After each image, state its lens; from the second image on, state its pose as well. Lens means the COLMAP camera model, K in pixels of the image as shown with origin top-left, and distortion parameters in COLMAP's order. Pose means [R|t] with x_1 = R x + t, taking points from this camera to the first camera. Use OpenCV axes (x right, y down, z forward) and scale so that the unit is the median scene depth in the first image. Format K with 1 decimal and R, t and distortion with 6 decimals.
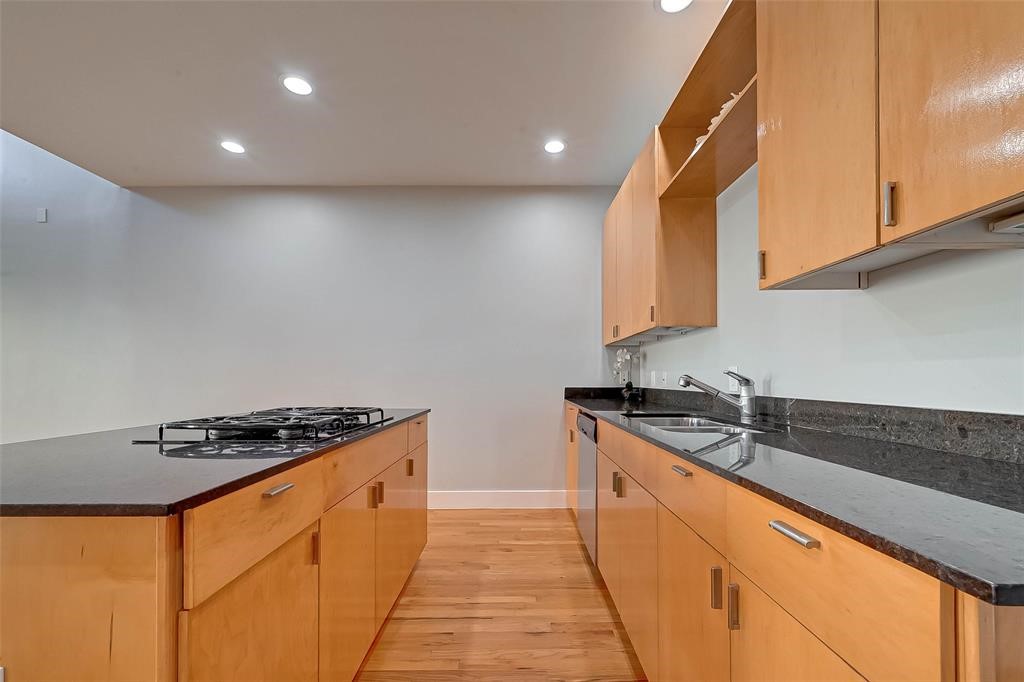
lens RADIAL K [[406.9, 0, 513.3], [0, 406.9, 376.9], [0, 0, 1]] dist [0.001619, 0.000082]
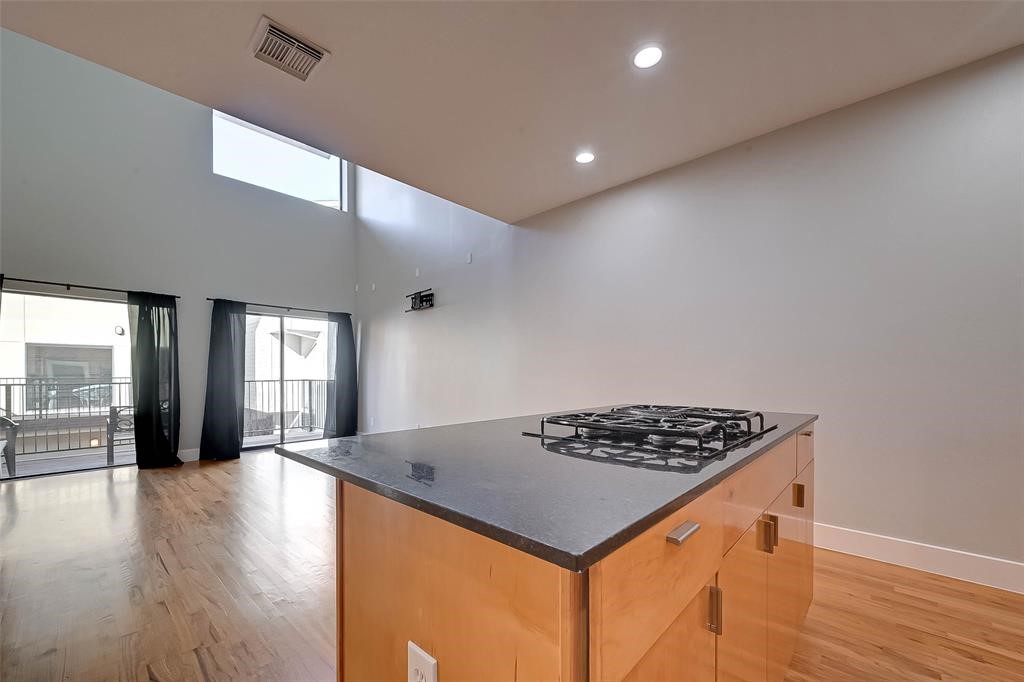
lens RADIAL K [[417.0, 0, 525.5], [0, 417.0, 372.9], [0, 0, 1]] dist [0.019331, 0.000309]
pose [[0.747869, -0.003378, -0.663837, -0.140038], [0.004186, 0.999991, -0.000373, 0.001869], [0.663833, -0.002500, 0.747877, 0.131807]]
